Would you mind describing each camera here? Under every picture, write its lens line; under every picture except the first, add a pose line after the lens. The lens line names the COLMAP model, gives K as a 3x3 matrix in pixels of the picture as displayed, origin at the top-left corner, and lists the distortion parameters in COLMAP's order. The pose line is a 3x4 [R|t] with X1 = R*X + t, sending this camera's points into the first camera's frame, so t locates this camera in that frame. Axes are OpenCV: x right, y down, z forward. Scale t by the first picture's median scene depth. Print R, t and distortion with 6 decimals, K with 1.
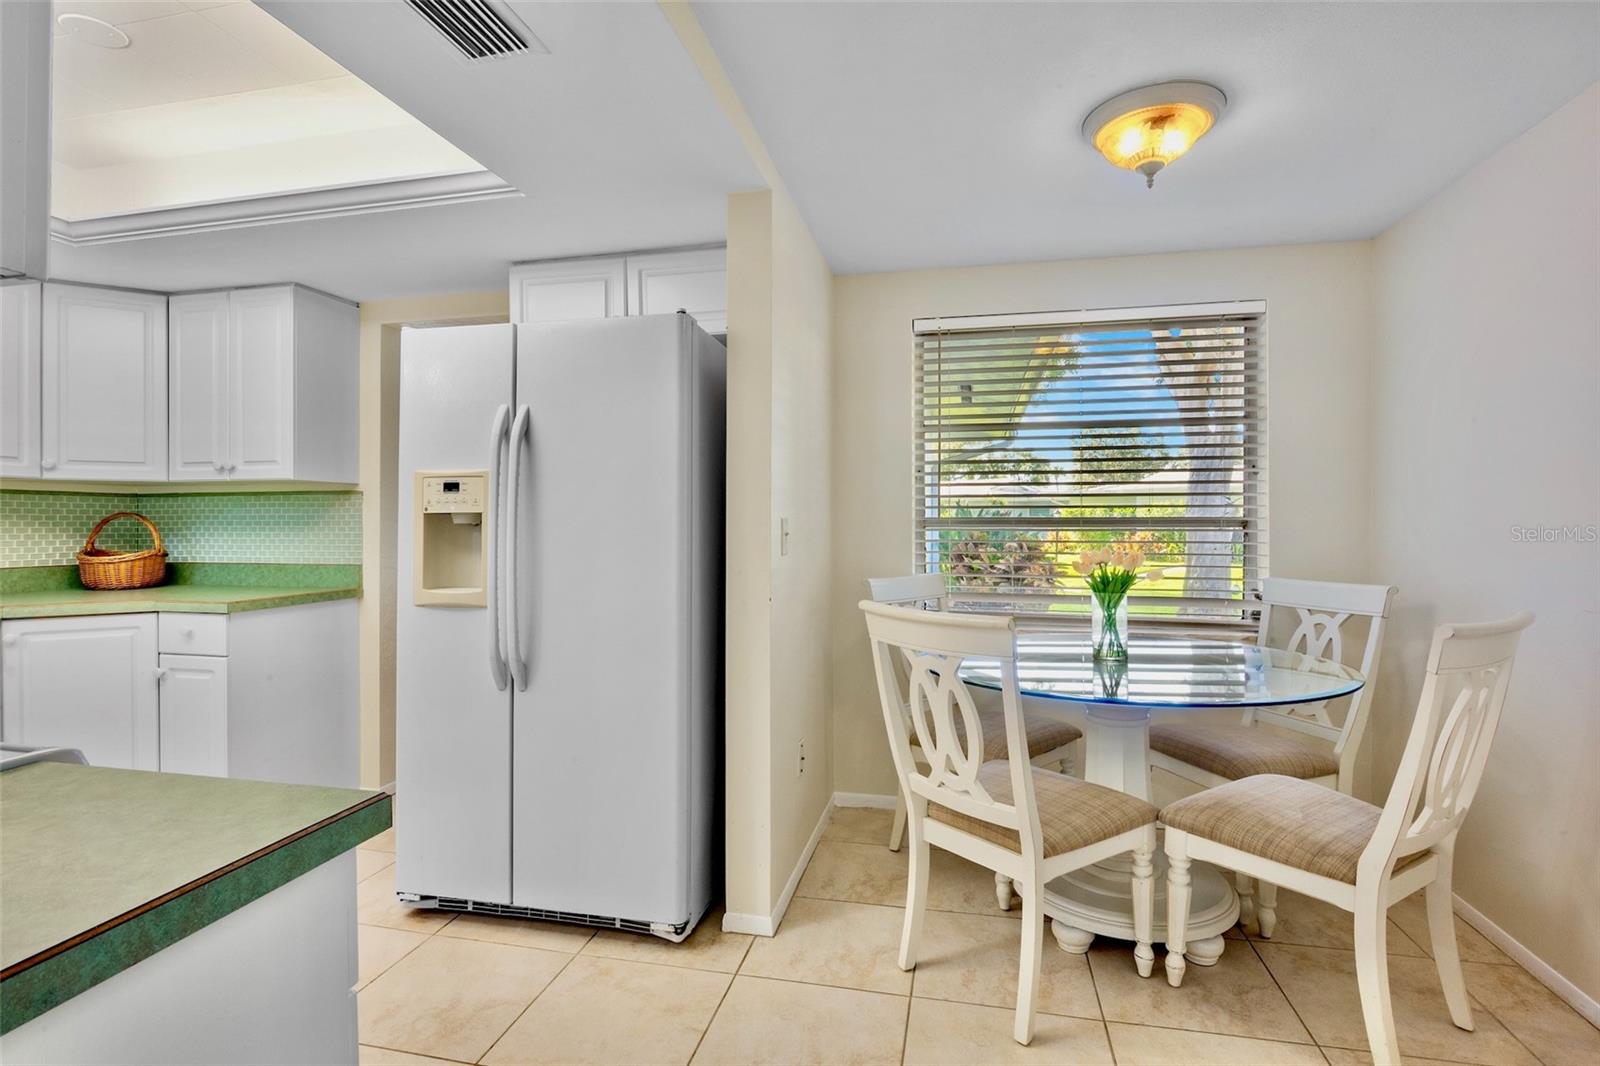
lens RADIAL K [[782.1, 0, 800.0], [0, 782.1, 533.0], [0, 0, 1]] dist [-0.001594, -0.000239]
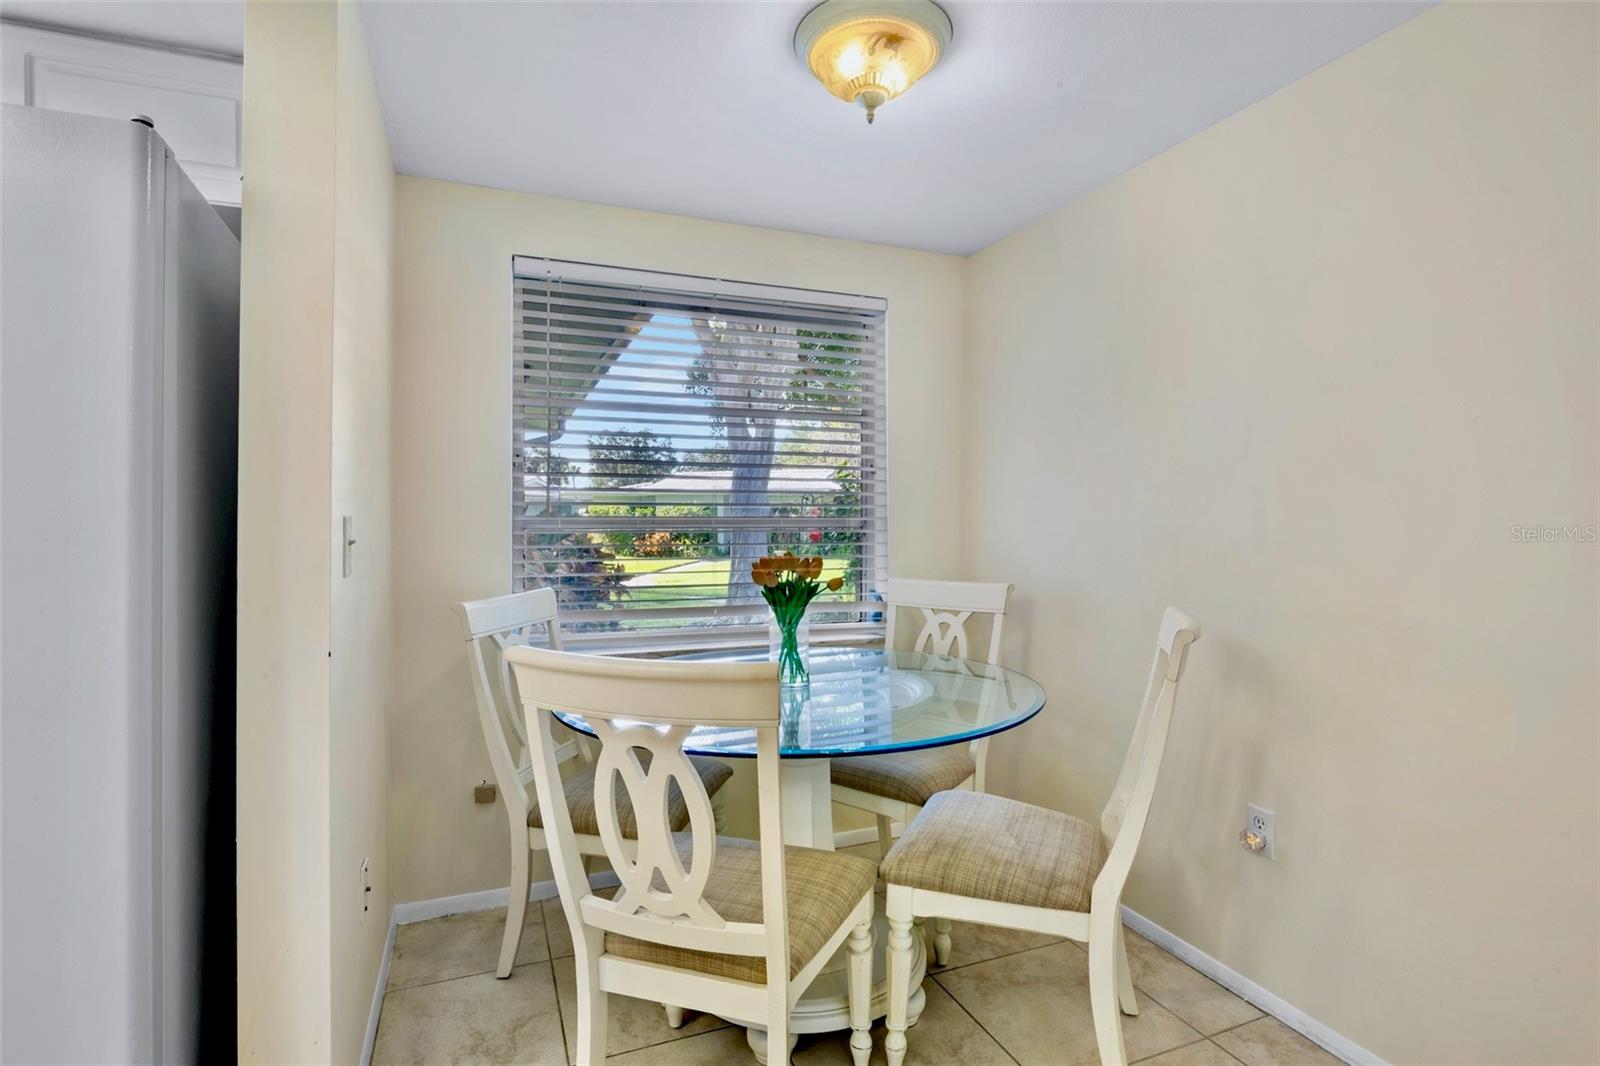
lens RADIAL K [[788.5, 0, 796.4], [0, 788.5, 522.2], [0, 0, 1]] dist [-0.010099, -0.000566]
pose [[0.828615, 0.000479, 0.559819, -0.086529], [0.006997, 0.999913, -0.011212, -0.005376], [-0.559776, 0.013208, 0.828539, 0.347840]]
